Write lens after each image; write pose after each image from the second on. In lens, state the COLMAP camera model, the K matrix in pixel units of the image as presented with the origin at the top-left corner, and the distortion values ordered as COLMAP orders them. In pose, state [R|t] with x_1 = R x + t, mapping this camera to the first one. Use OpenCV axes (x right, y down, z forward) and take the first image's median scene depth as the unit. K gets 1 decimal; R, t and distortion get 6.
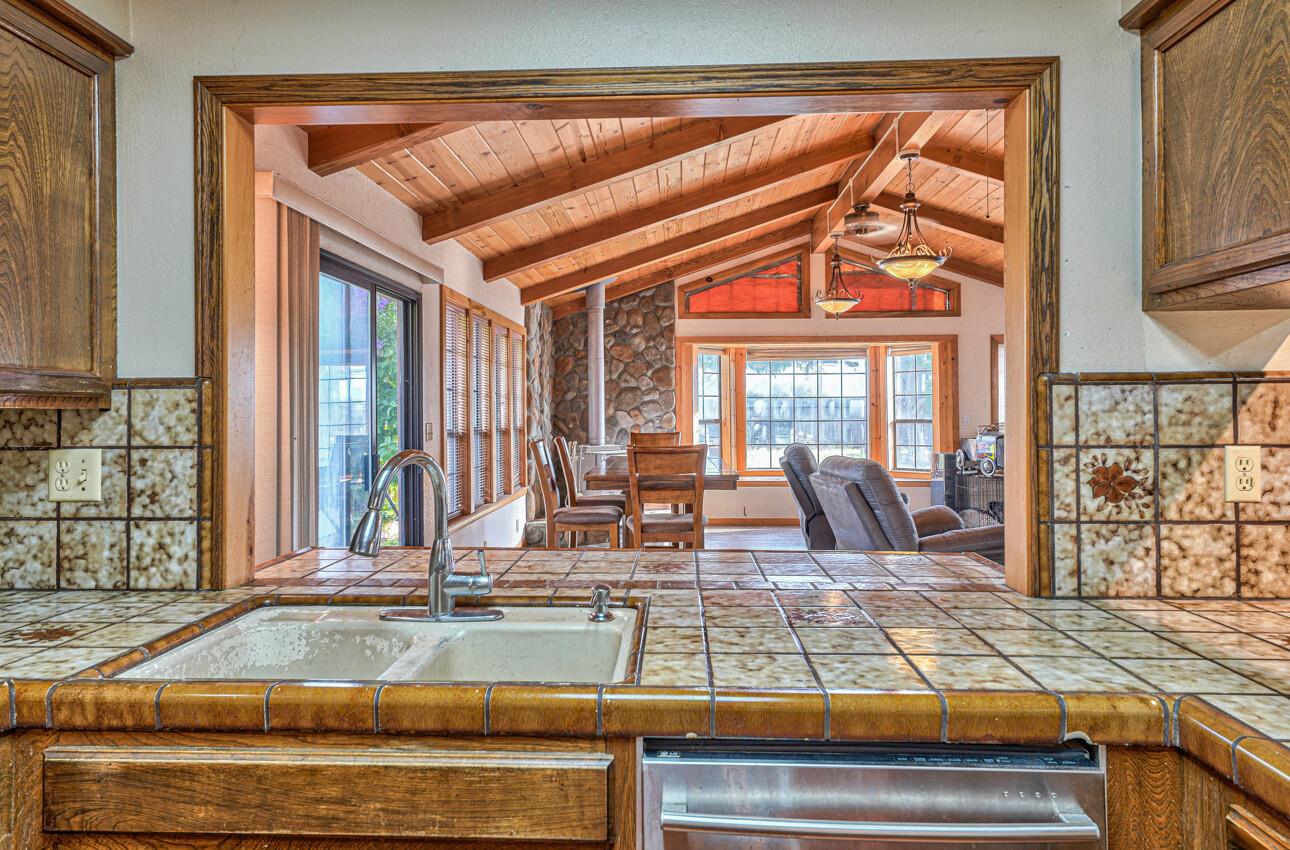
lens RADIAL K [[807.8, 0, 628.7], [0, 807.8, 404.5], [0, 0, 1]] dist [-0.000062, 0.020914]
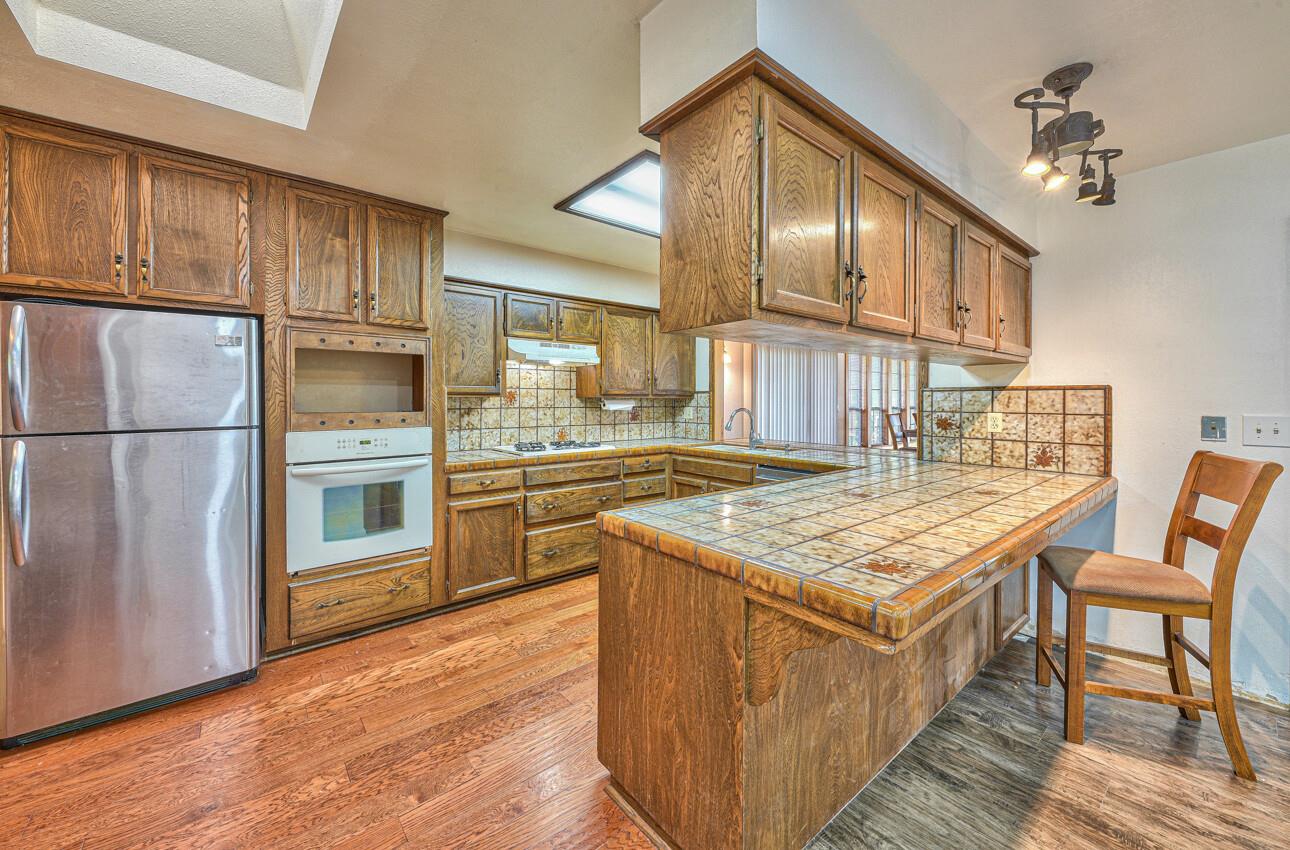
lens RADIAL K [[490.0, 0, 641.8], [0, 490.0, 399.0], [0, 0, 1]] dist [0.001004, 0.000049]
pose [[0.680038, 0.005255, -0.733158, 0.302404], [0.001089, 0.999966, 0.008177, -0.003256], [0.733176, -0.006359, 0.680009, -0.275558]]
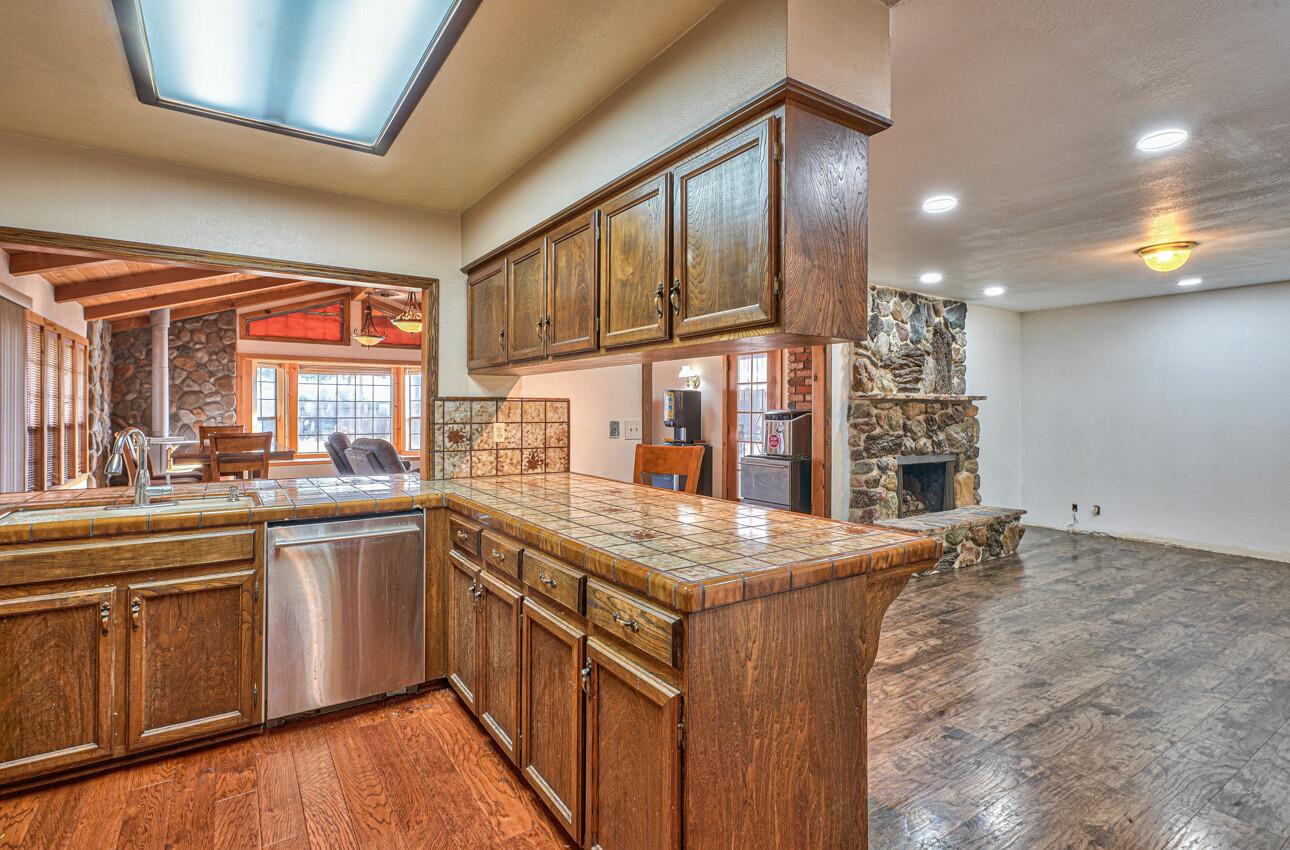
lens RADIAL K [[617.6, 0, 643.0], [0, 617.6, 406.7], [0, 0, 1]] dist [0.008661, -0.000166]
pose [[0.791951, 0.008397, 0.610527, -0.047447], [-0.008982, 0.999957, -0.002103, -0.001866], [-0.610519, -0.003818, 0.791992, -0.272861]]
